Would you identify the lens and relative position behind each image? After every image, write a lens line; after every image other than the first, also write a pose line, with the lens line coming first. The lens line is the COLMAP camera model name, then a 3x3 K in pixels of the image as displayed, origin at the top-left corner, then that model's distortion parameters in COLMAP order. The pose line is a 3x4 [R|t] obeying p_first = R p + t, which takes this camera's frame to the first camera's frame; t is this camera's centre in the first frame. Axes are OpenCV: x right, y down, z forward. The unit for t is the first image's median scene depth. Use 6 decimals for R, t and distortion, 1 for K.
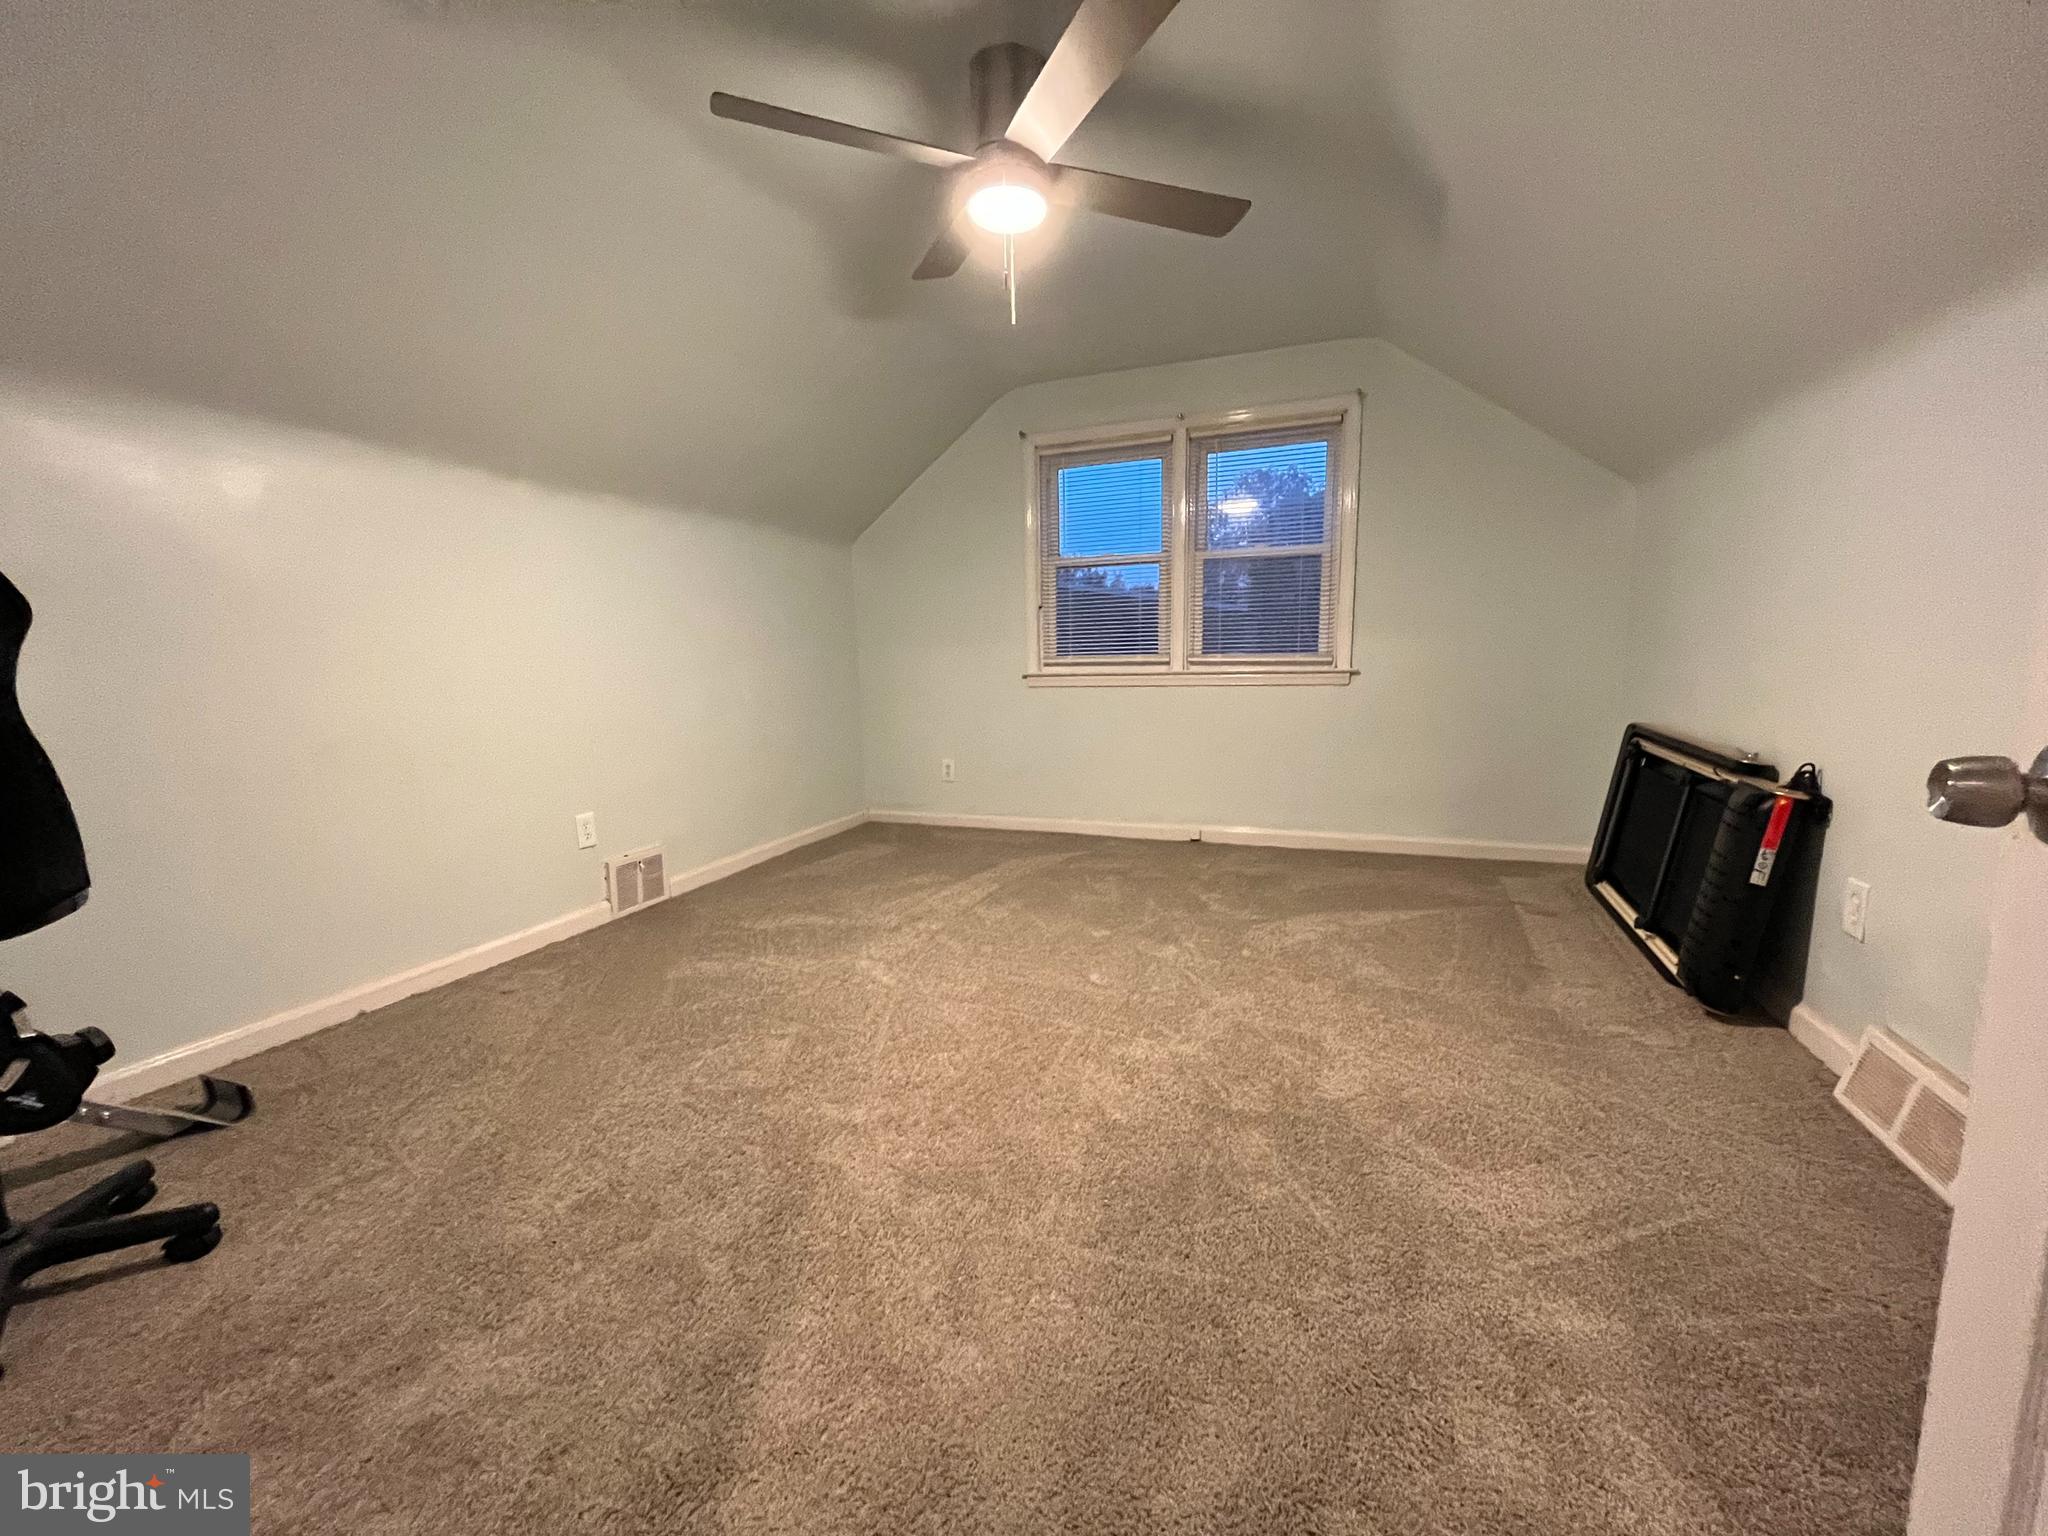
lens RADIAL K [[826.2, 0, 1024.0], [0, 826.2, 768.0], [0, 0, 1]] dist [0.000122, -0.000001]
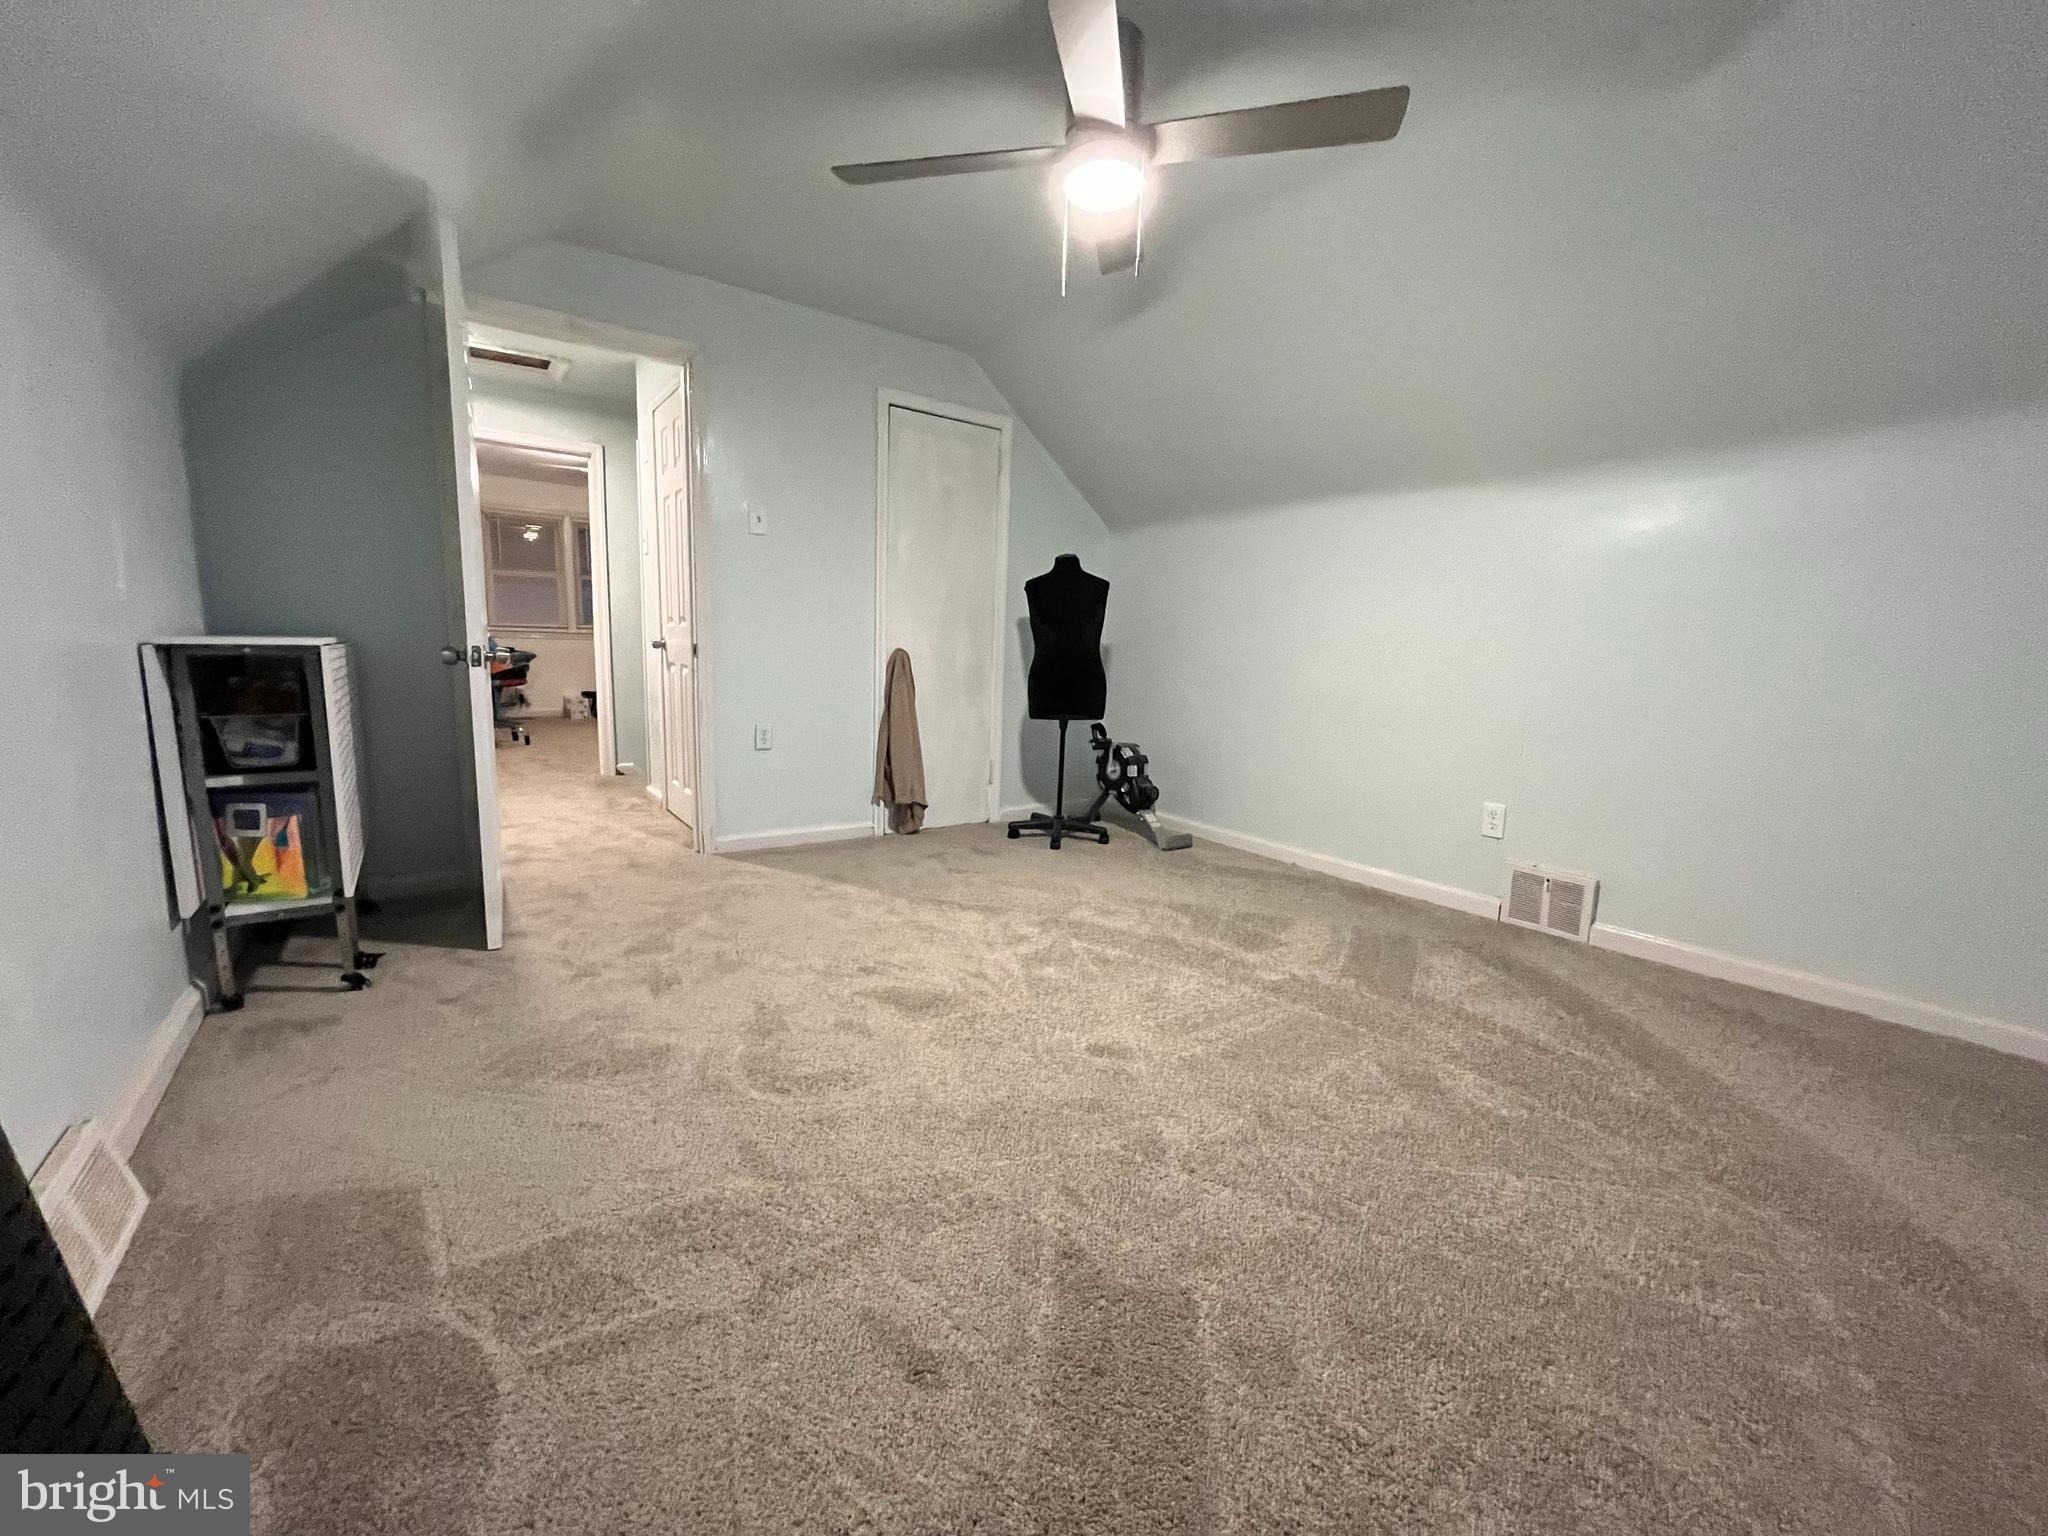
lens RADIAL K [[826.2, 0, 1024.0], [0, 826.2, 768.0], [0, 0, 1]] dist [0.000122, -0.000001]
pose [[-0.527888, 0.125912, -0.839929, 0.611379], [-0.145832, 0.960824, 0.235689, -0.140446], [0.836701, 0.246906, -0.488845, 0.994736]]
